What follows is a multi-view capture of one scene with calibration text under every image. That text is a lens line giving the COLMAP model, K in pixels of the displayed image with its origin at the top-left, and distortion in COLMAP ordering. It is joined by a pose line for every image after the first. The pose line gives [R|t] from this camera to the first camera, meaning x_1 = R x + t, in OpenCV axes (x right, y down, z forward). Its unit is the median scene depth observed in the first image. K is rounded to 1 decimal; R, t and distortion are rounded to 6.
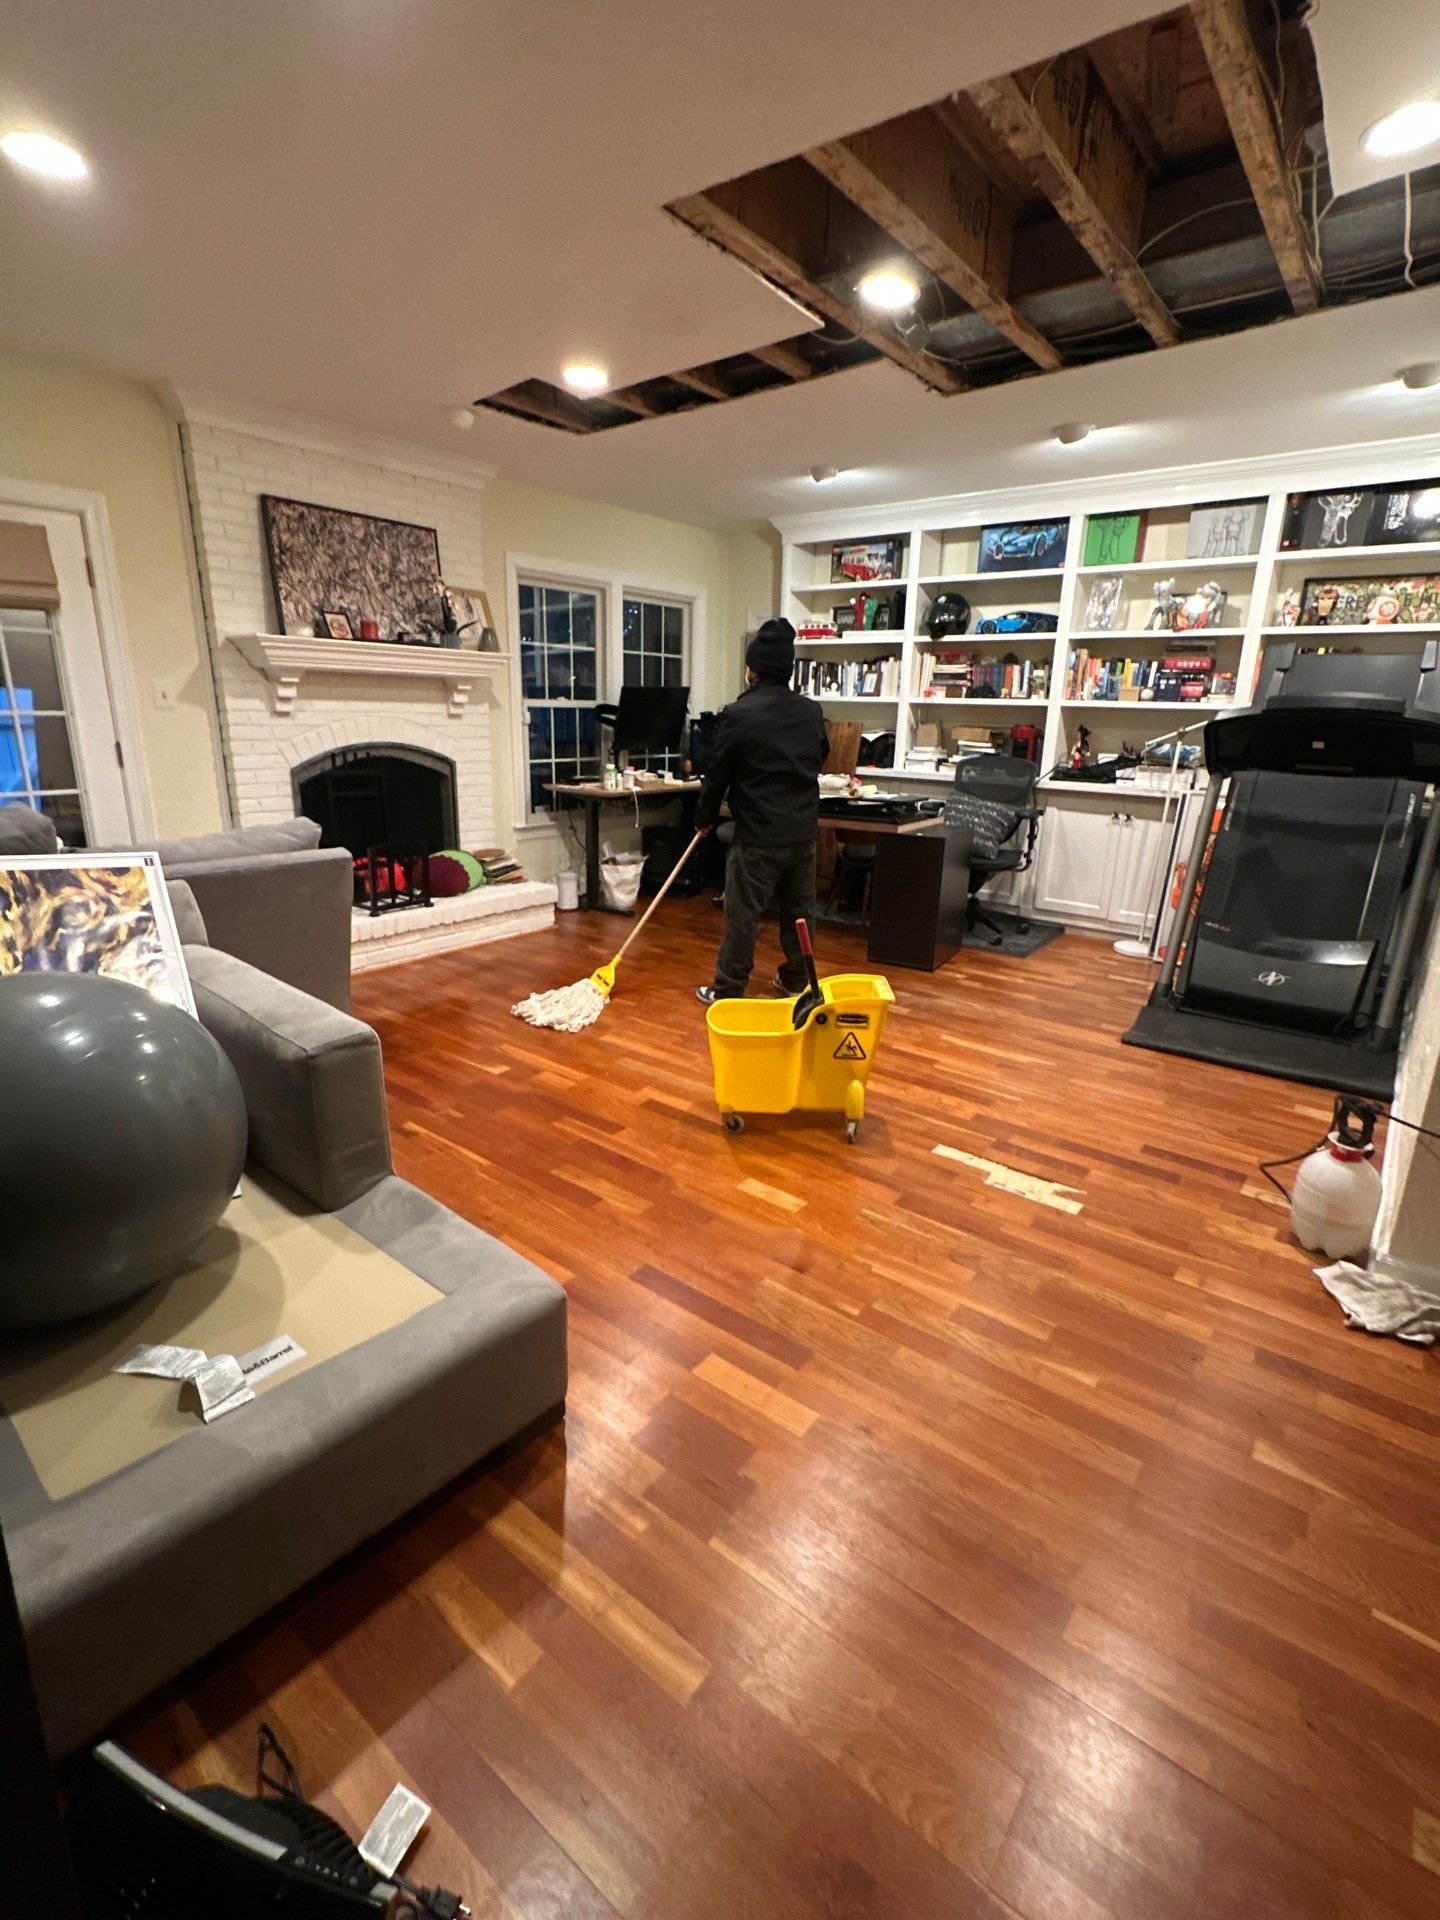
lens RADIAL K [[893.9, 0, 720.0], [0, 893.9, 960.0], [0, 0, 1]] dist [-0.000874, -0.000092]
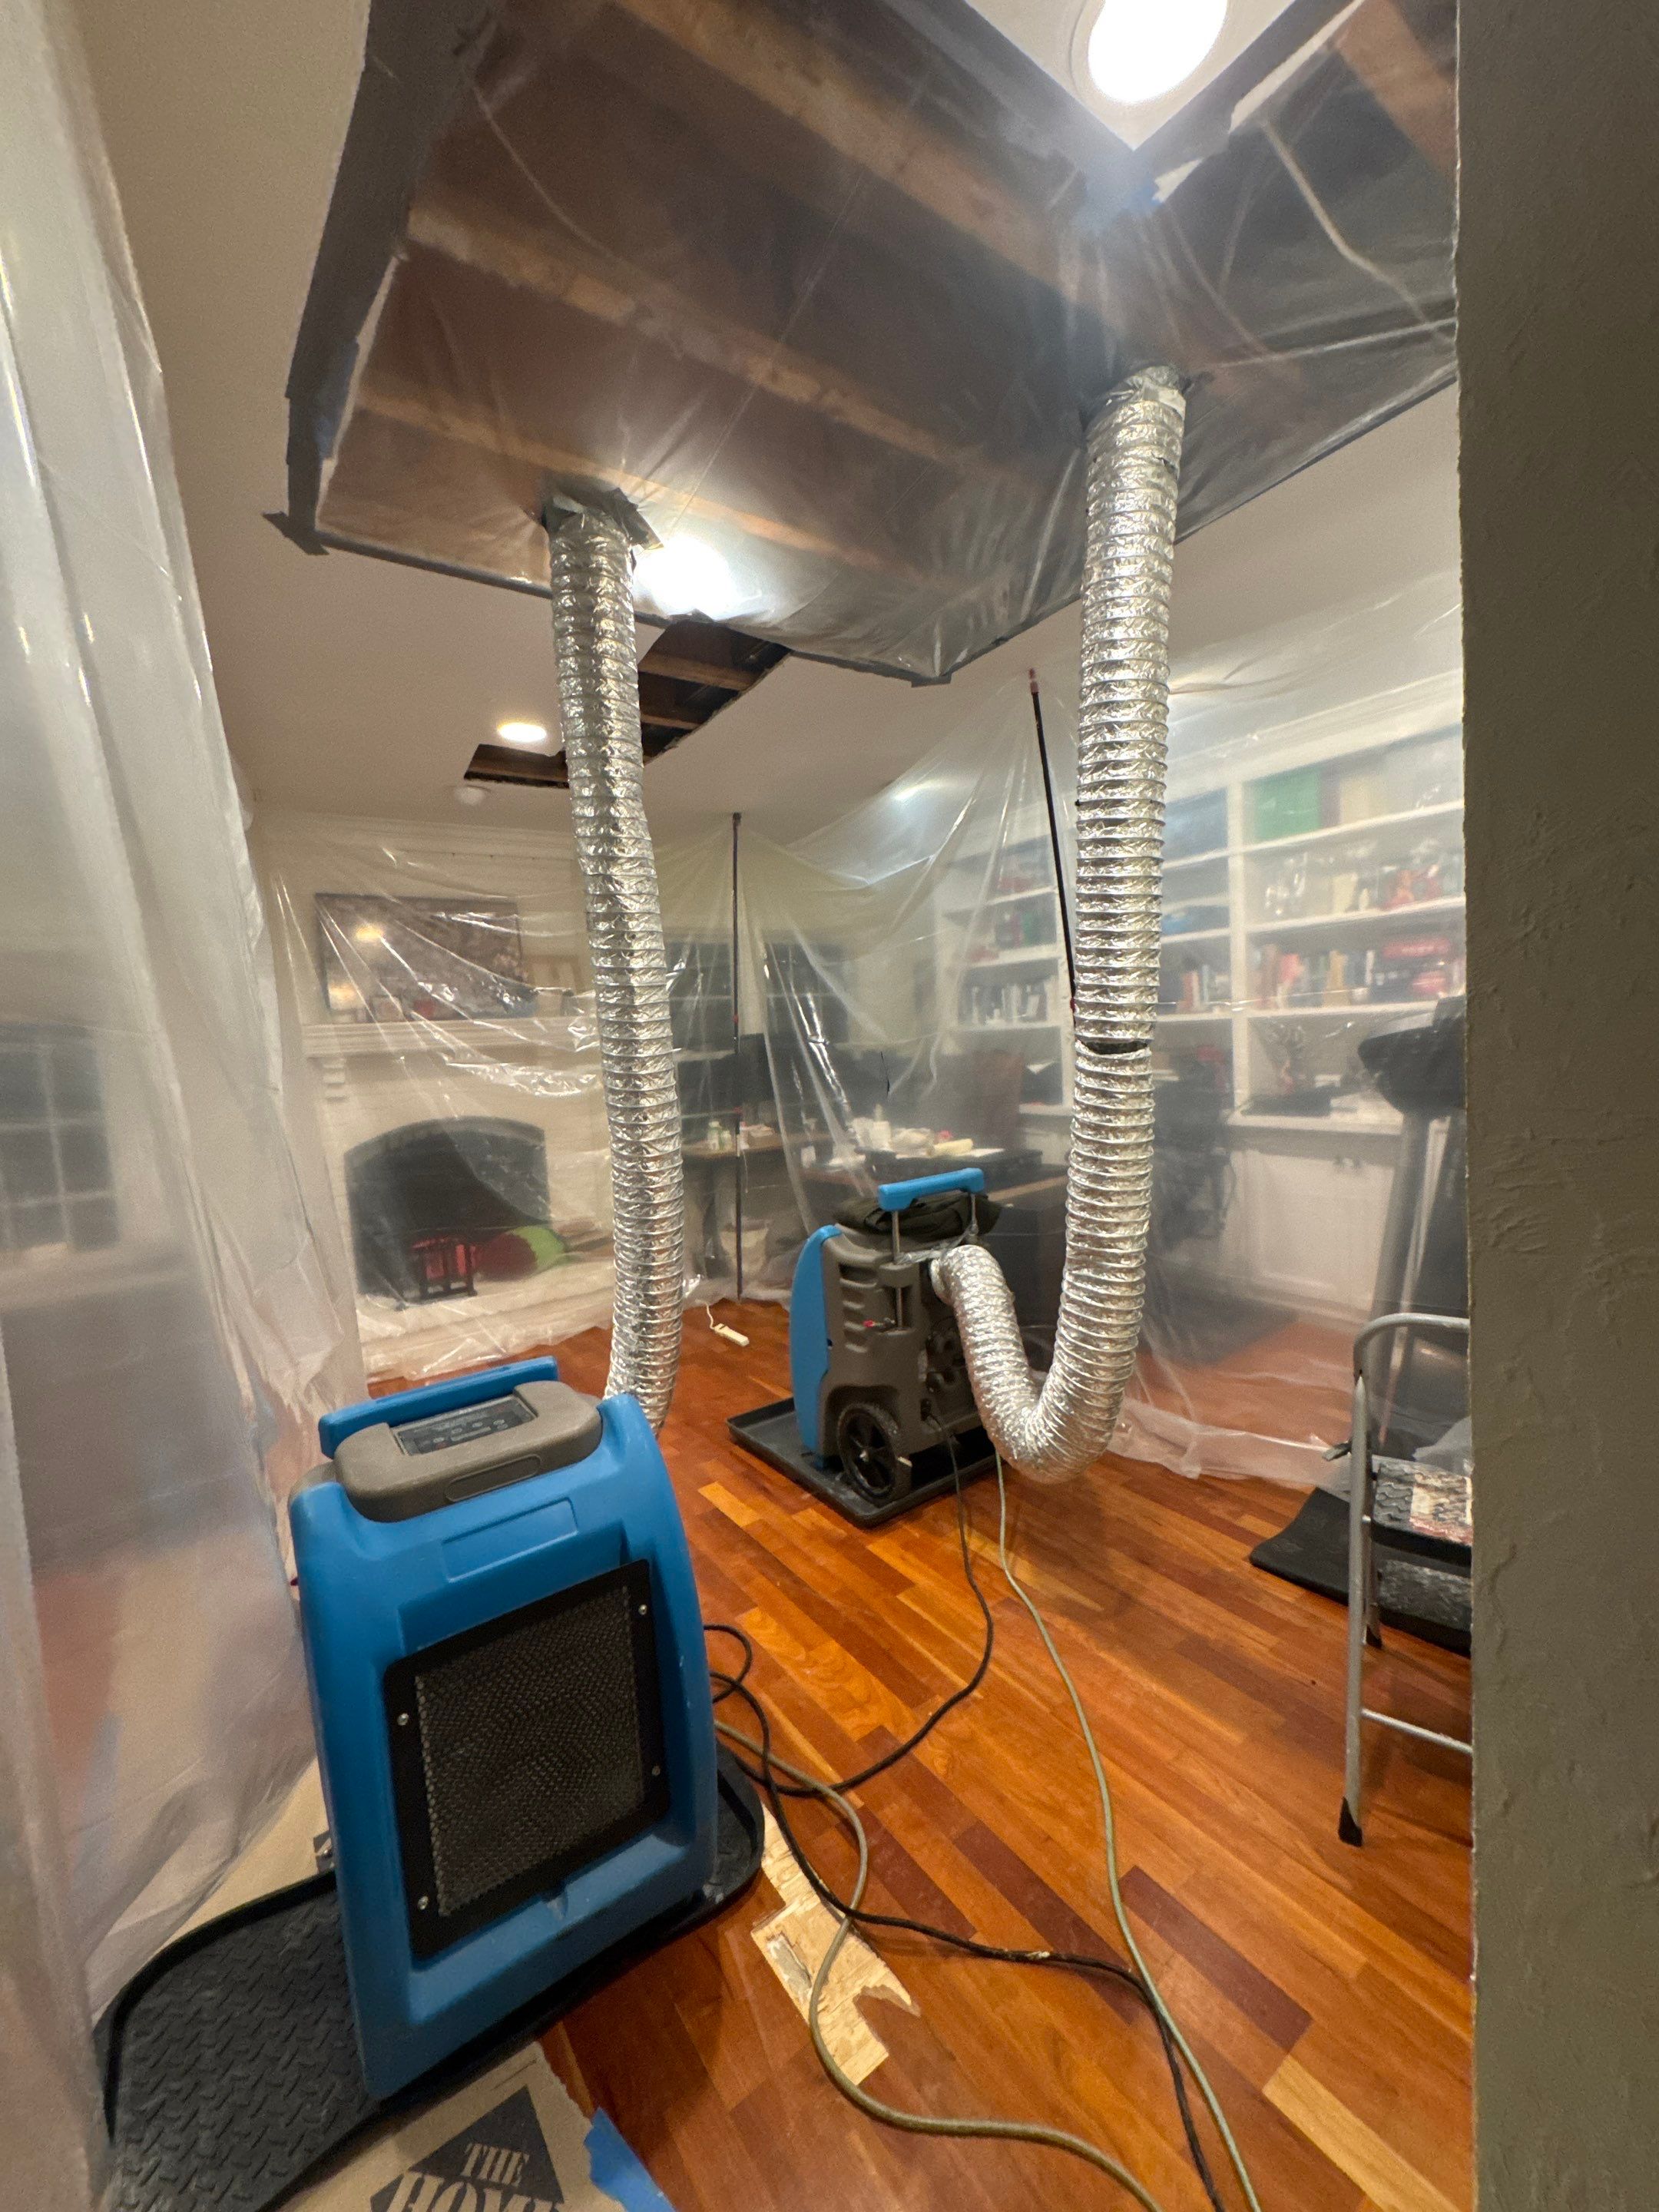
lens RADIAL K [[886.5, 0, 829.5], [0, 886.5, 1106.0], [0, 0, 1]] dist [-0.000611, -0.000046]
pose [[0.956783, -0.055438, -0.285469, 0.256922], [0.001031, 0.982301, -0.187306, -0.071364], [0.290800, 0.178917, 0.939906, 0.204944]]
